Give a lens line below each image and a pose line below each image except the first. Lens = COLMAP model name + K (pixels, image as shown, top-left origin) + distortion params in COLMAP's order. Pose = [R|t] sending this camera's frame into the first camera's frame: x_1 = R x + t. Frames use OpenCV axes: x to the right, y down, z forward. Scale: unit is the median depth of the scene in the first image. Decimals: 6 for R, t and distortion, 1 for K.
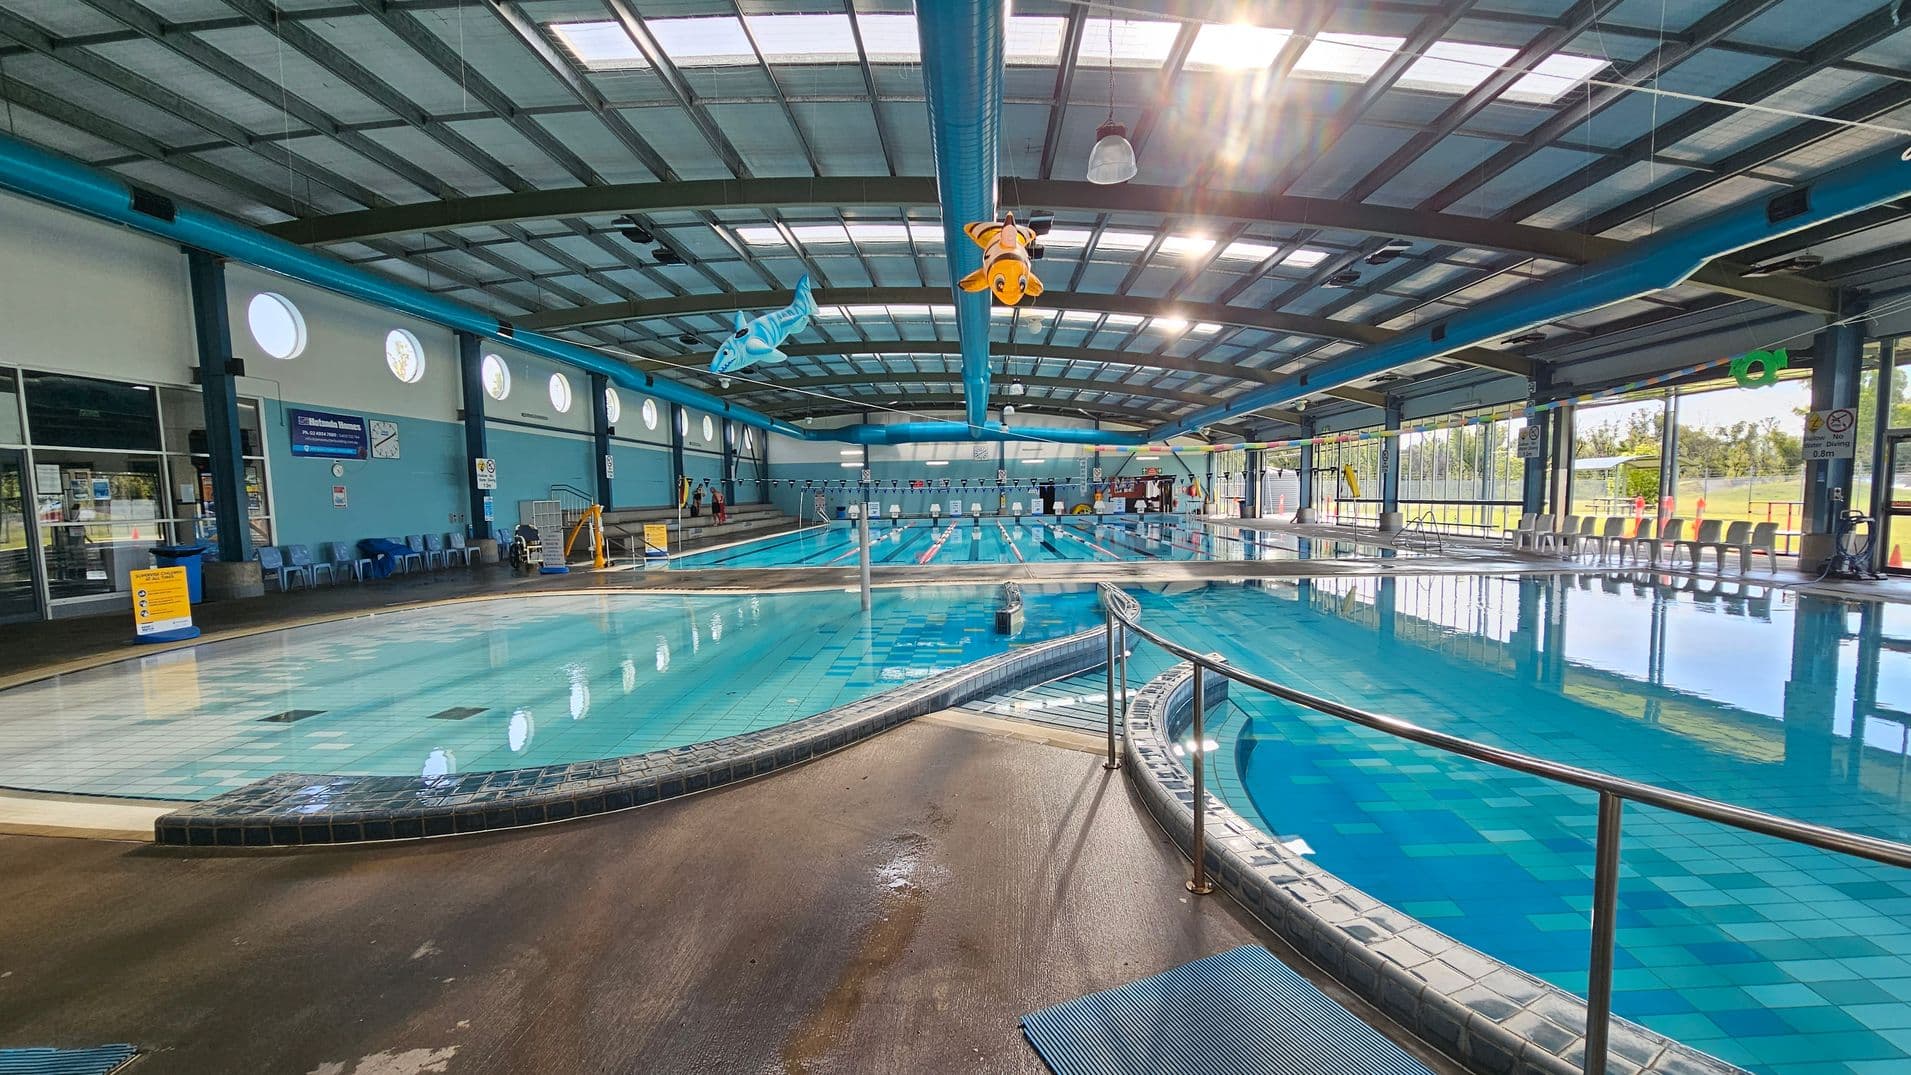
lens RADIAL K [[781.3, 0, 951.5], [0, 781.3, 561.9], [0, 0, 1]] dist [-0.002176, 0.000472]
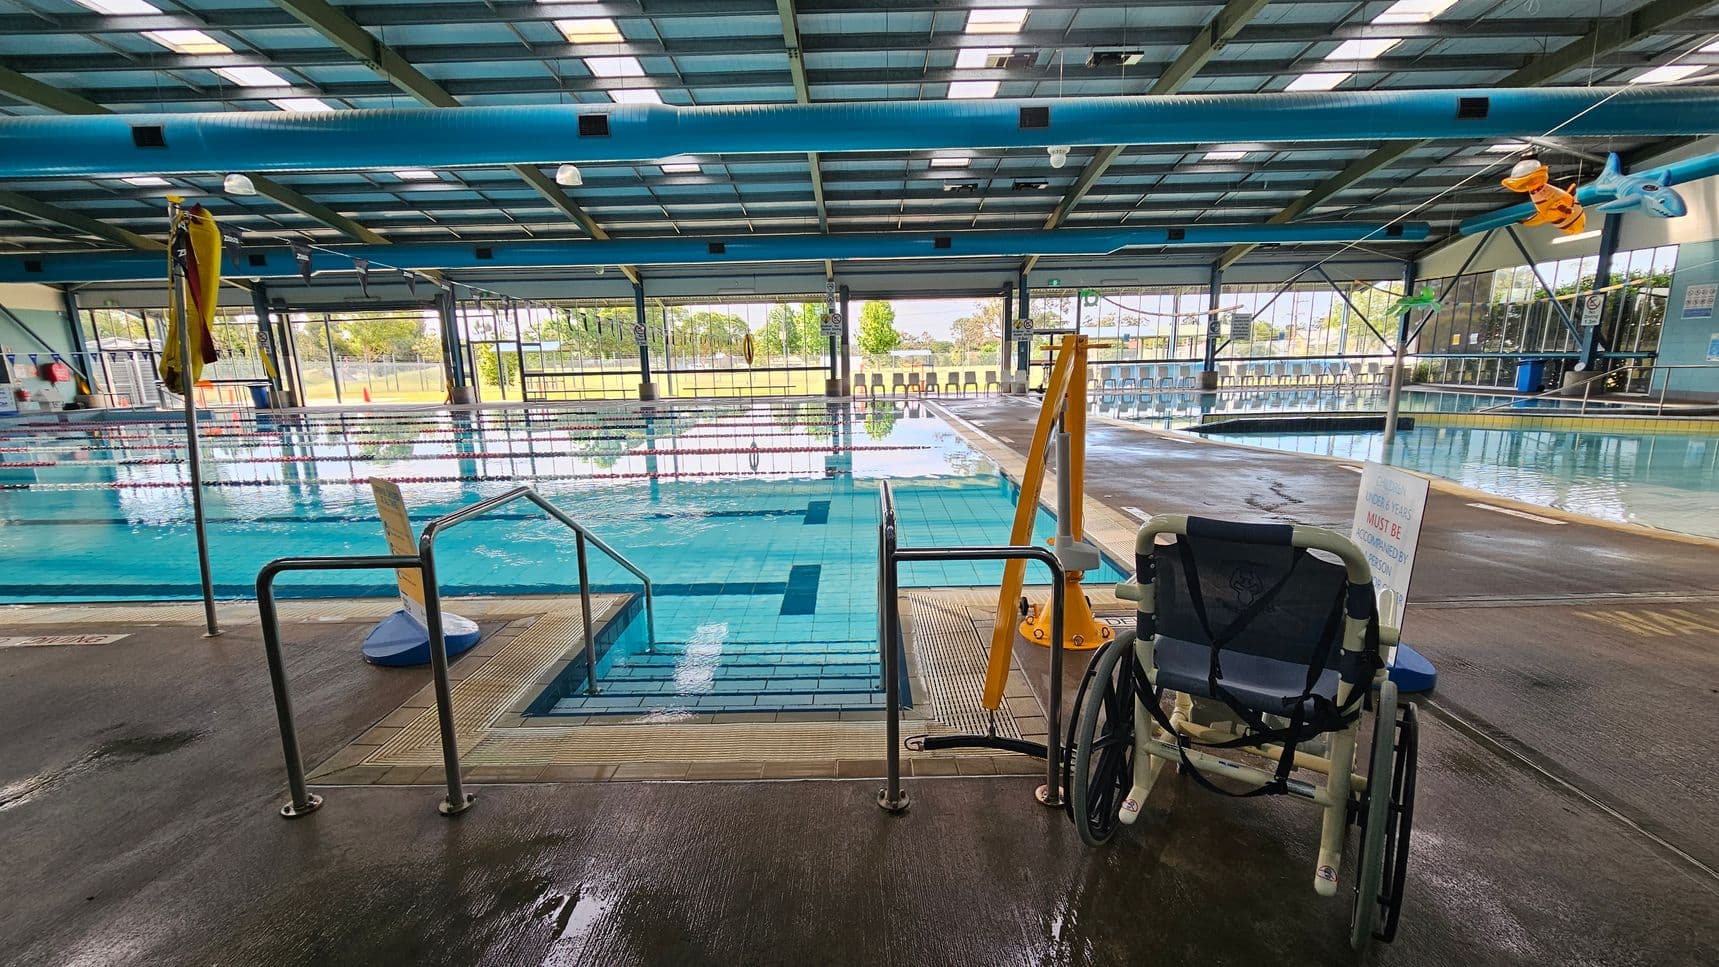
lens RADIAL K [[702.8, 0, 855.9], [0, 702.8, 505.4], [0, 0, 1]] dist [-0.002176, 0.000472]
pose [[-0.028429, -0.185583, 0.982217, -0.436702], [0.109075, 0.976171, 0.187597, -0.048235], [-0.993627, 0.112468, -0.007509, 0.736465]]
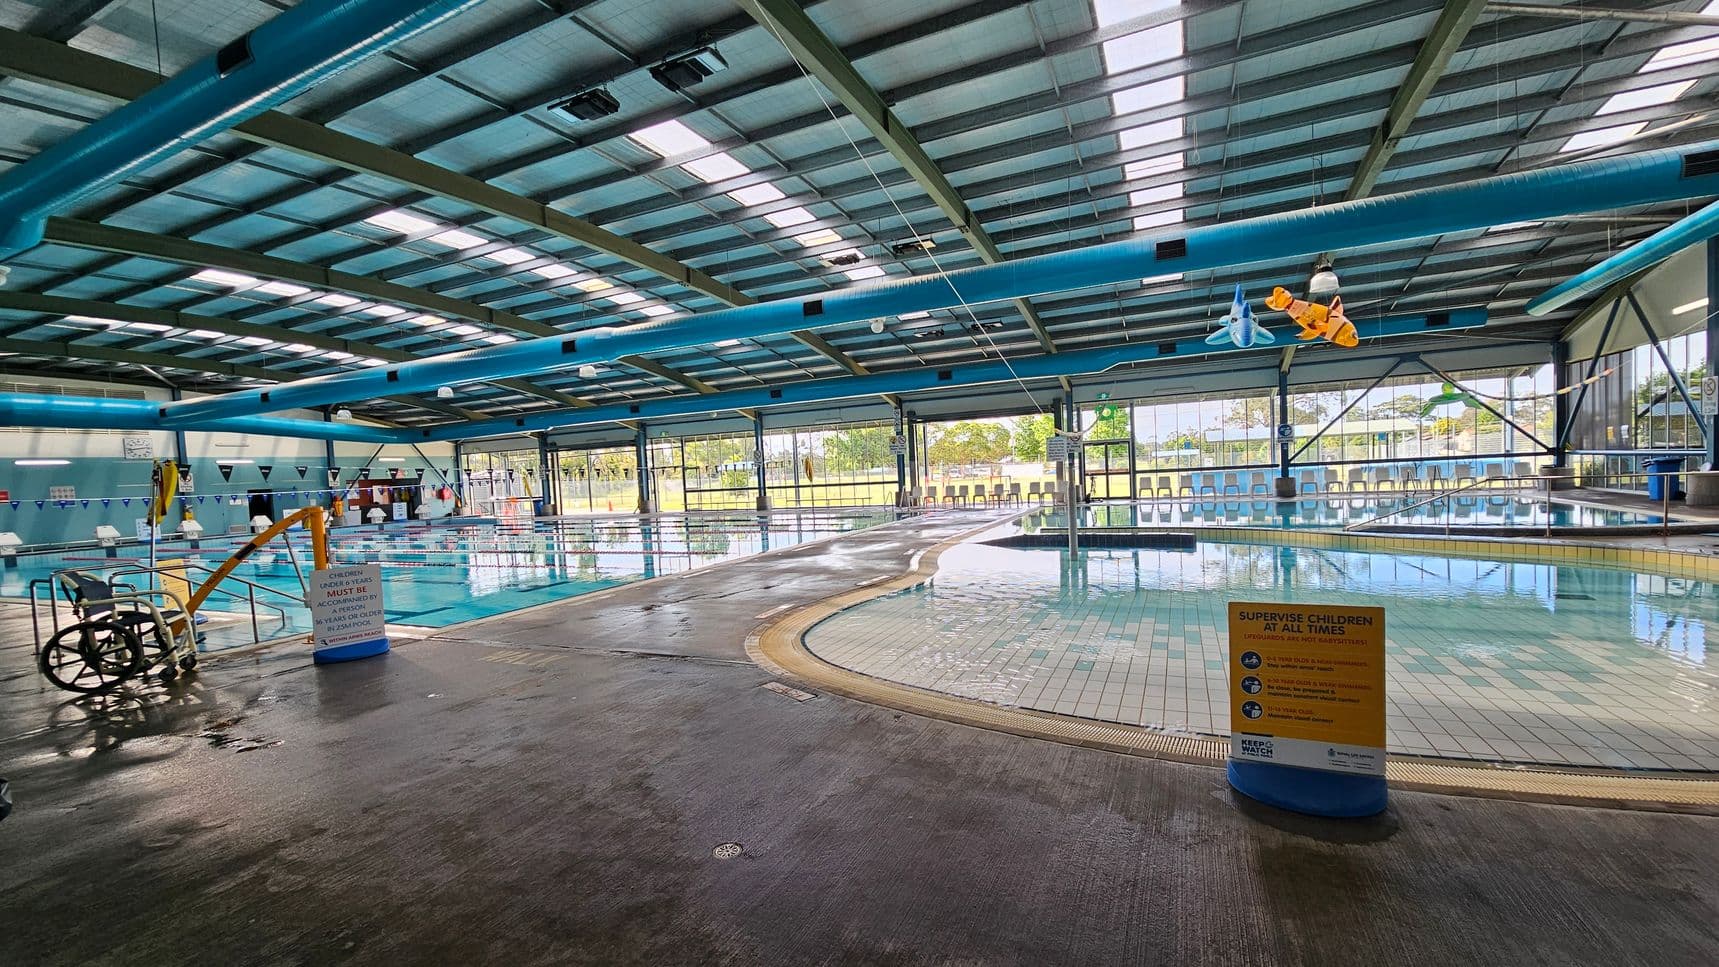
lens RADIAL K [[702.8, 0, 855.9], [0, 702.8, 505.4], [0, 0, 1]] dist [-0.002176, 0.000472]
pose [[0.394211, -0.043926, 0.917970, -0.490514], [0.122910, 0.992404, -0.005295, -0.021384], [-0.910764, 0.114915, 0.396615, 0.371539]]
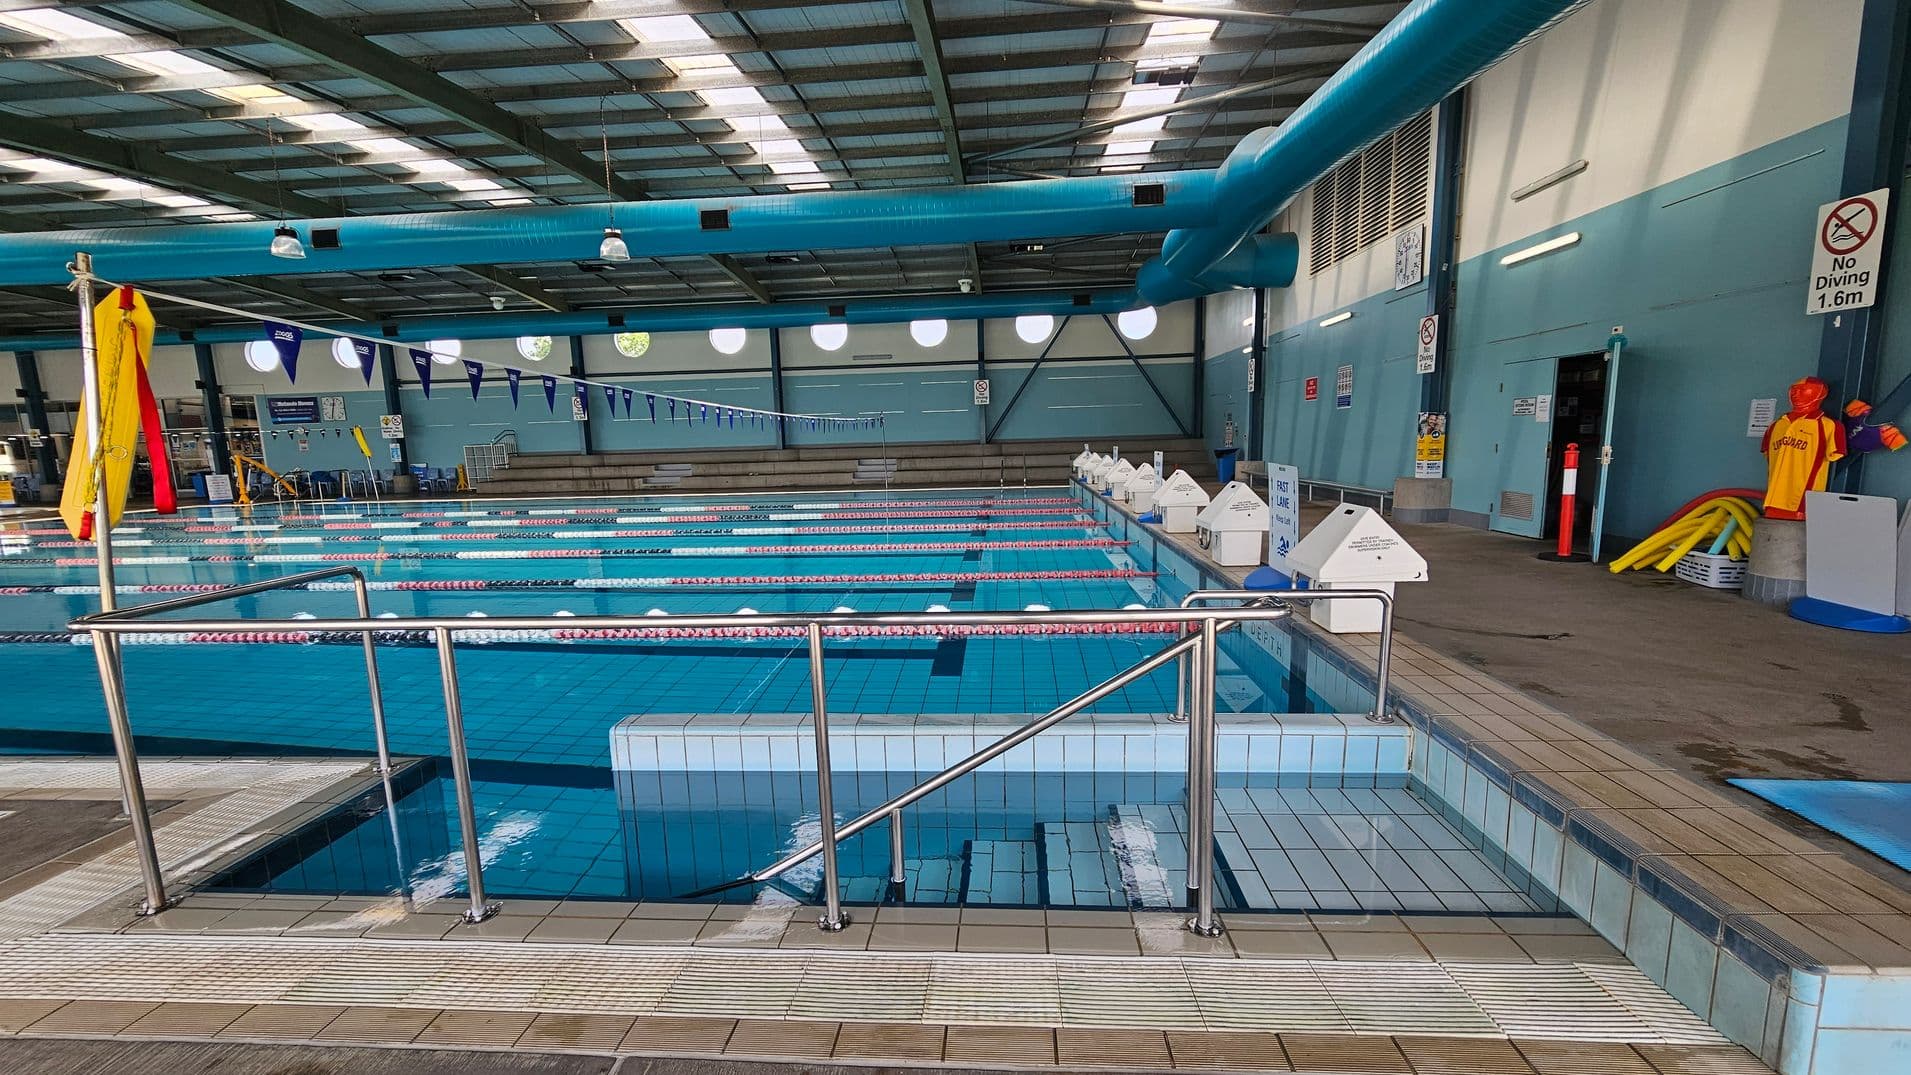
lens RADIAL K [[781.3, 0, 951.5], [0, 781.3, 561.9], [0, 0, 1]] dist [-0.002176, 0.000472]
pose [[-0.040873, 0.177582, -0.983257, 0.562993], [-0.059565, 0.981896, 0.179813, -0.140769], [0.997387, 0.065918, -0.029555, 1.553656]]
